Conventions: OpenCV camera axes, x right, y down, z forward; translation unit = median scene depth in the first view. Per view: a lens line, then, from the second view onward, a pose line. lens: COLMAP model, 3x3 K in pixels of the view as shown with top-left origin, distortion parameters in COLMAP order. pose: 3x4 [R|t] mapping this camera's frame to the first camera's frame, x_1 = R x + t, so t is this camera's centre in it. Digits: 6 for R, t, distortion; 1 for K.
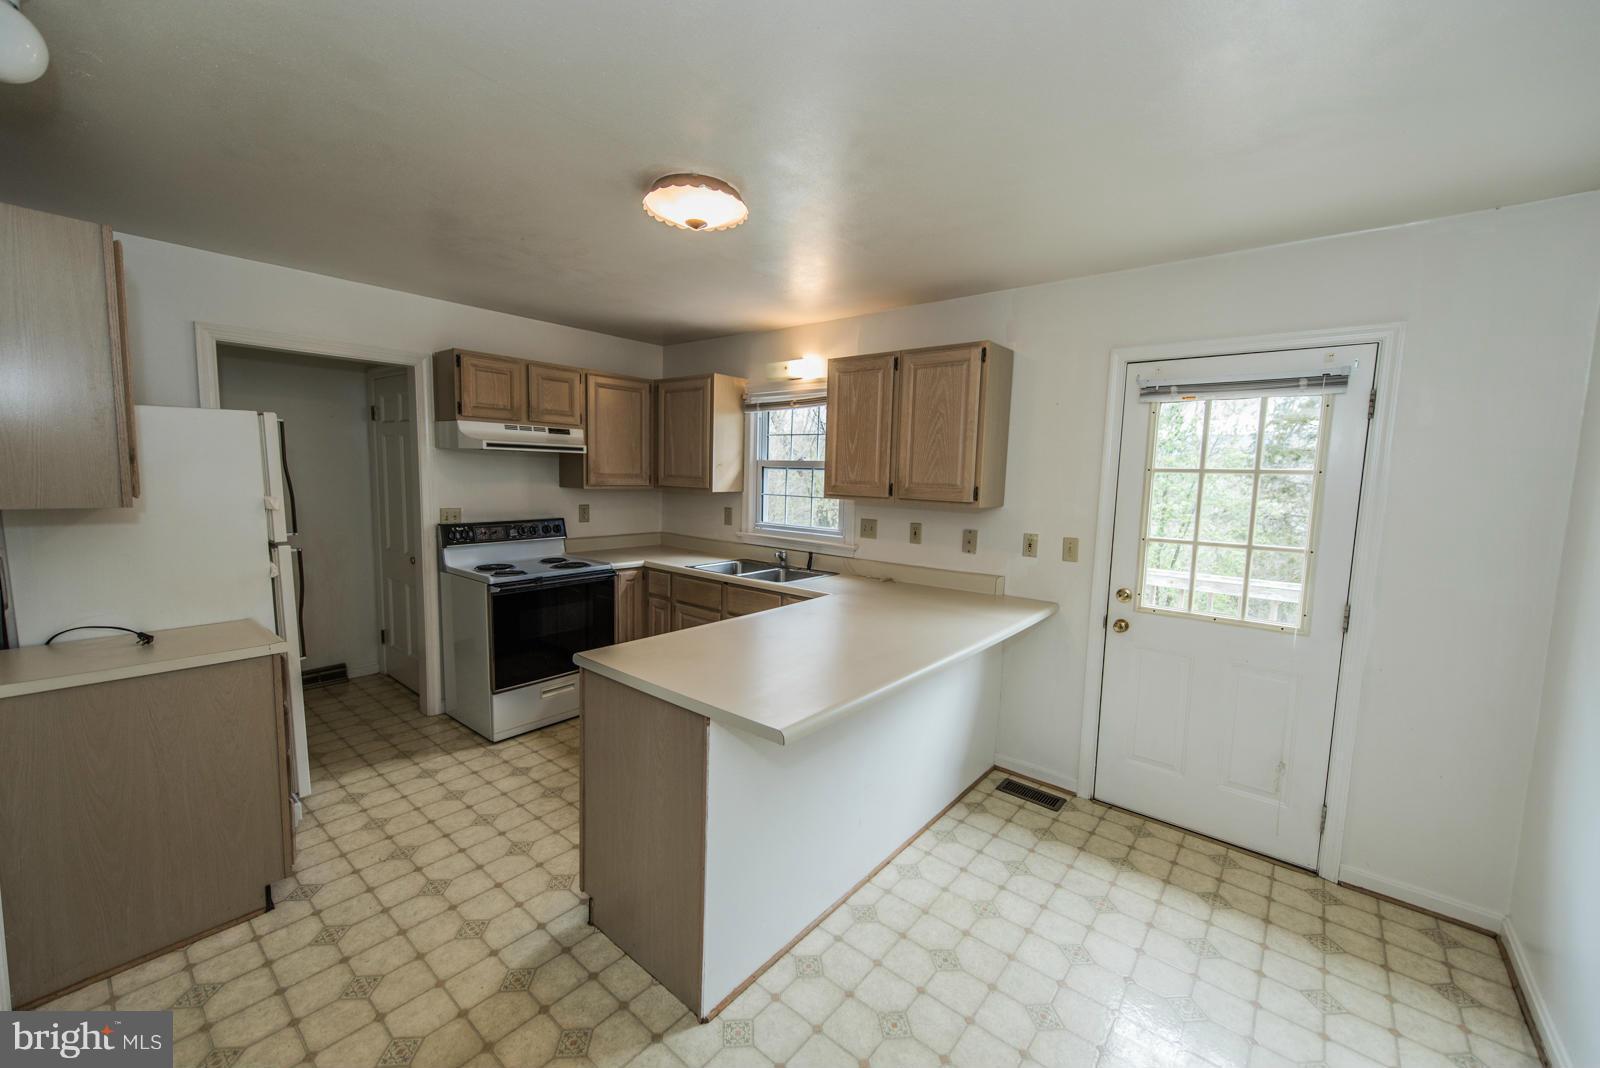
lens RADIAL K [[623.1, 0, 800.0], [0, 623.1, 534.0], [0, 0, 1]] dist [0.014634, -0.006355]
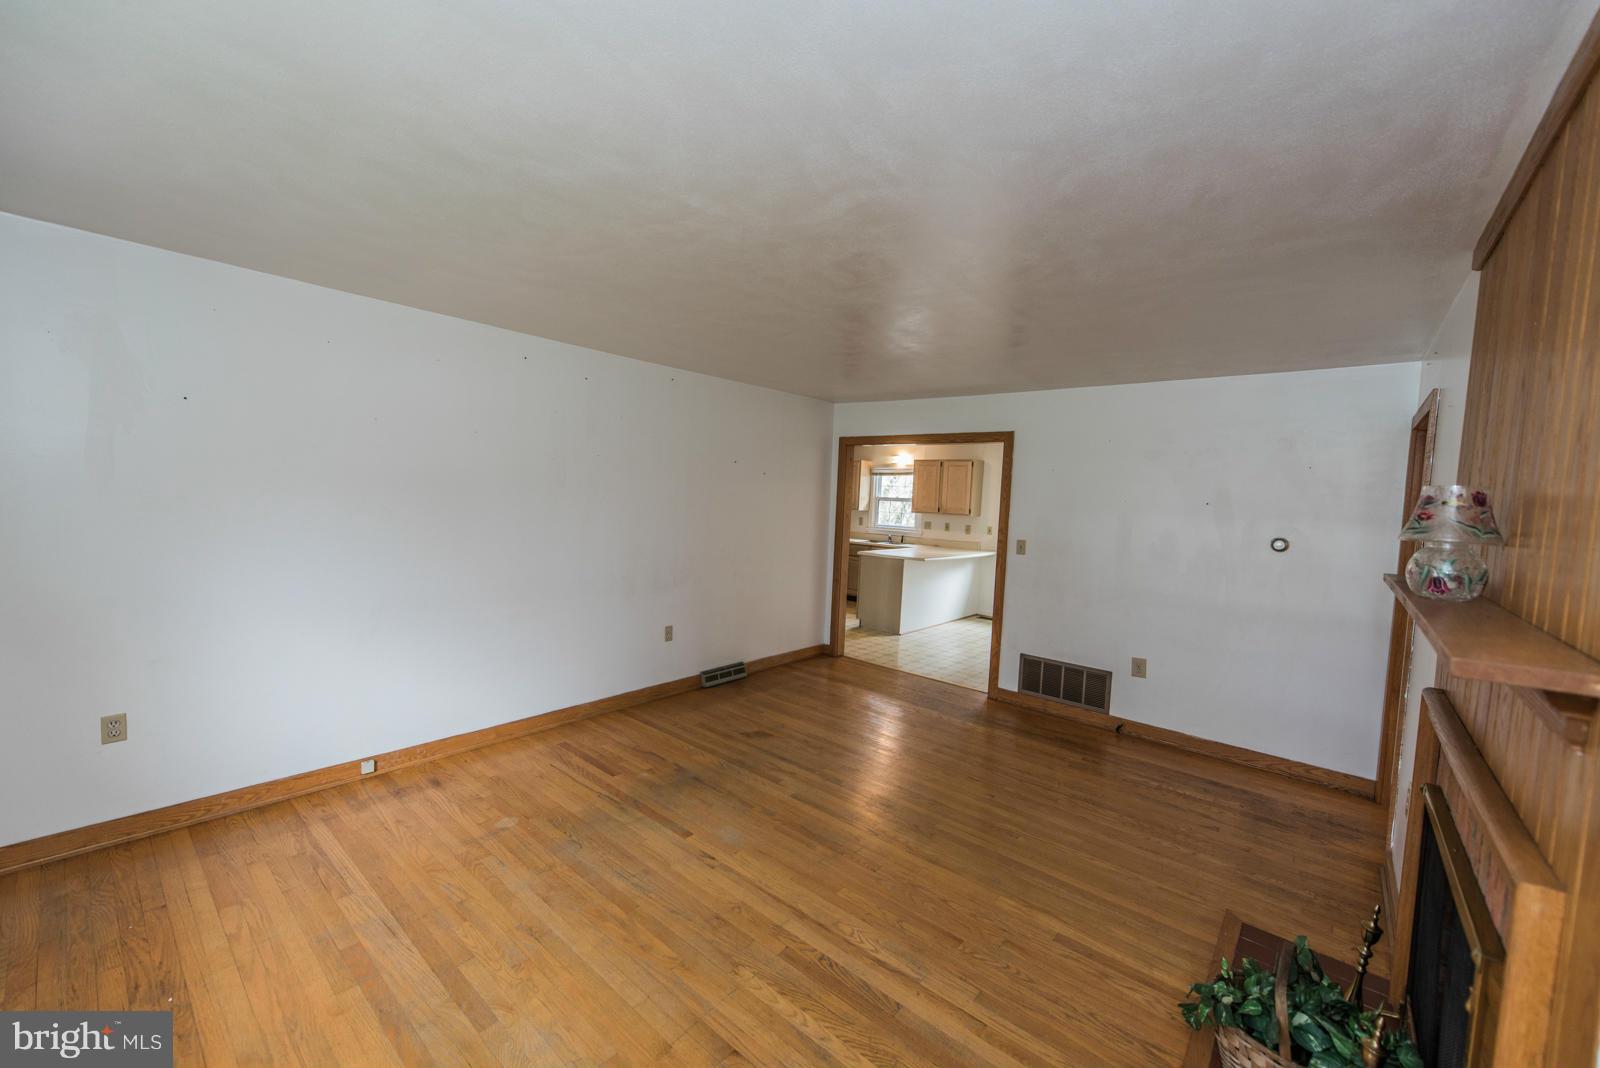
lens RADIAL K [[623.1, 0, 800.0], [0, 623.1, 534.0], [0, 0, 1]] dist [0.014634, -0.006355]
pose [[0.999602, 0.020147, -0.019728, -0.360582], [-0.021037, 0.998721, -0.045982, 0.154372], [0.018776, 0.046379, 0.998747, -1.537510]]
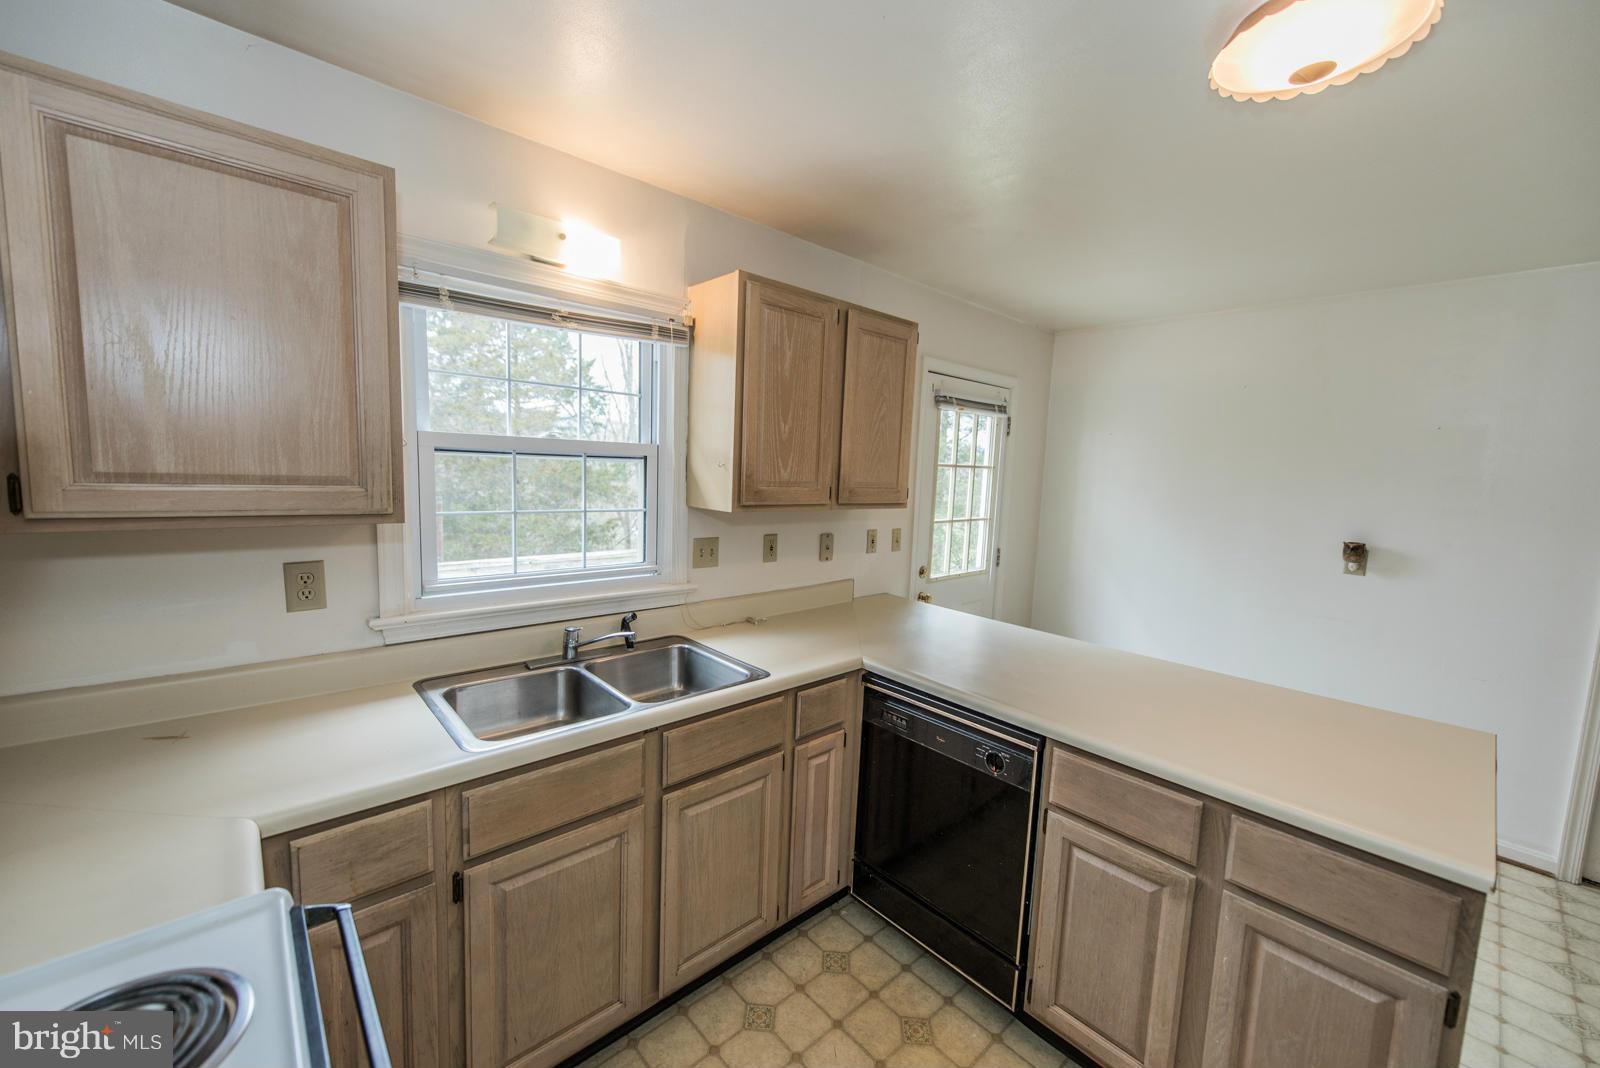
lens RADIAL K [[623.1, 0, 800.0], [0, 623.1, 534.0], [0, 0, 1]] dist [0.014634, -0.006355]
pose [[0.141896, -0.127726, 0.981607, -0.531453], [0.064493, 0.990726, 0.119590, -0.103444], [-0.987778, 0.046337, 0.148818, 0.856144]]
